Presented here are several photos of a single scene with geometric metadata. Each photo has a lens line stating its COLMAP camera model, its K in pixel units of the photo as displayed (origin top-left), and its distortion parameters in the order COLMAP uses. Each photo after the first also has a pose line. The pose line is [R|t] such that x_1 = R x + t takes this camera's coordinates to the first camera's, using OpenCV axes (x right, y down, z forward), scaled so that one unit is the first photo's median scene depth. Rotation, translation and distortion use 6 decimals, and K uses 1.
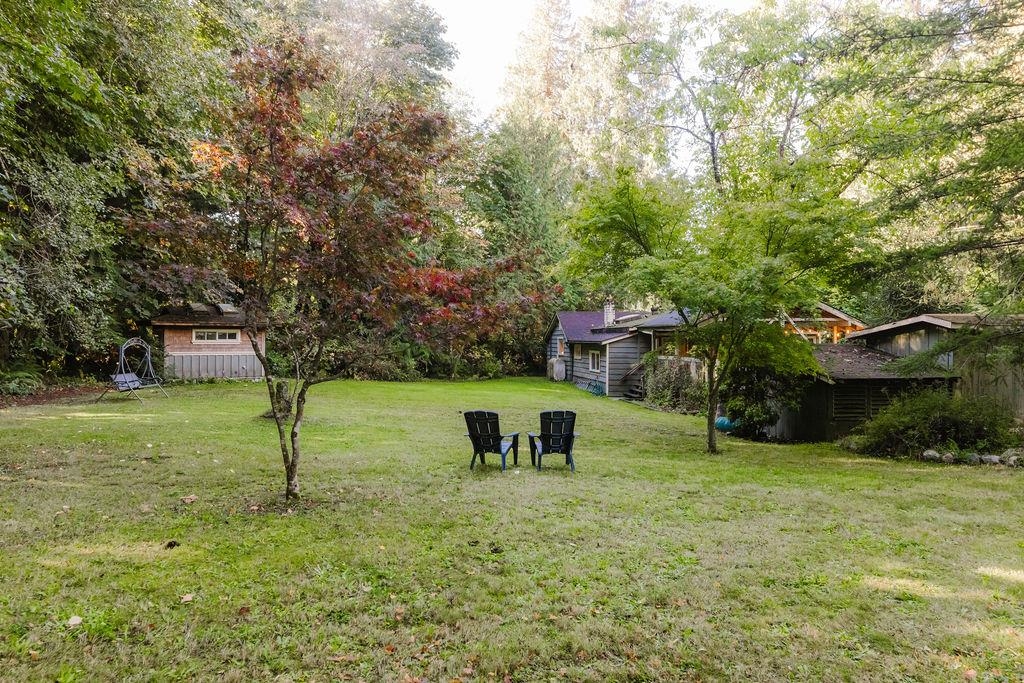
lens RADIAL K [[678.1, 0, 515.2], [0, 678.1, 339.7], [0, 0, 1]] dist [0.007799, 0.001232]
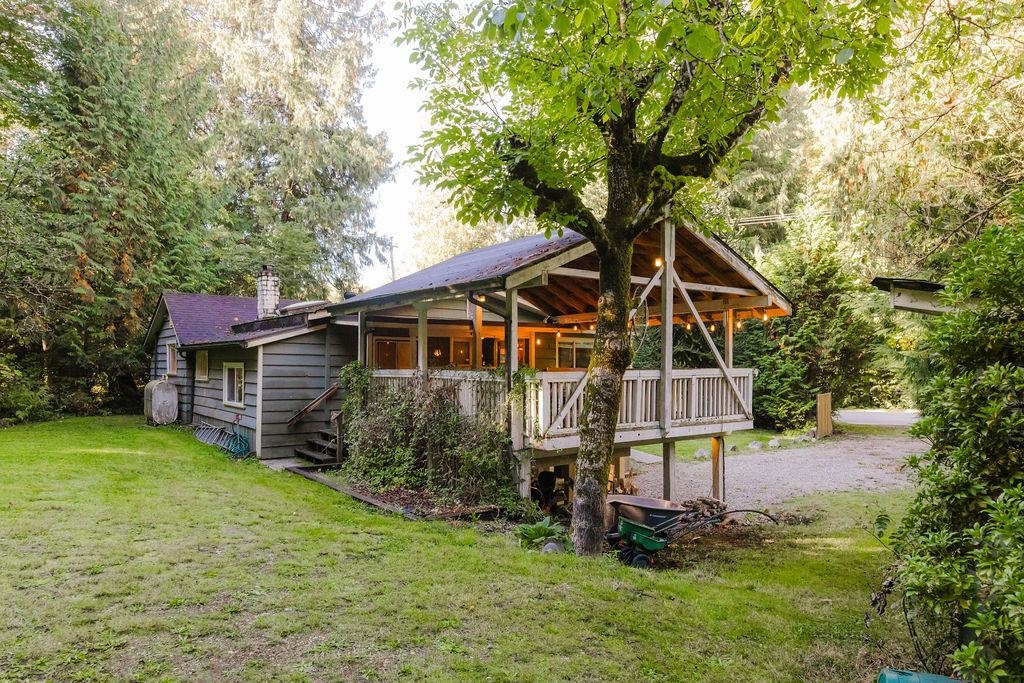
lens RADIAL K [[678.1, 0, 515.3], [0, 678.1, 351.2], [0, 0, 1]] dist [0.007799, 0.001232]
pose [[0.889652, 0.015758, 0.456367, 0.078092], [-0.005012, 0.999681, -0.024747, 0.020048], [-0.456611, 0.019729, 0.889448, 0.498341]]
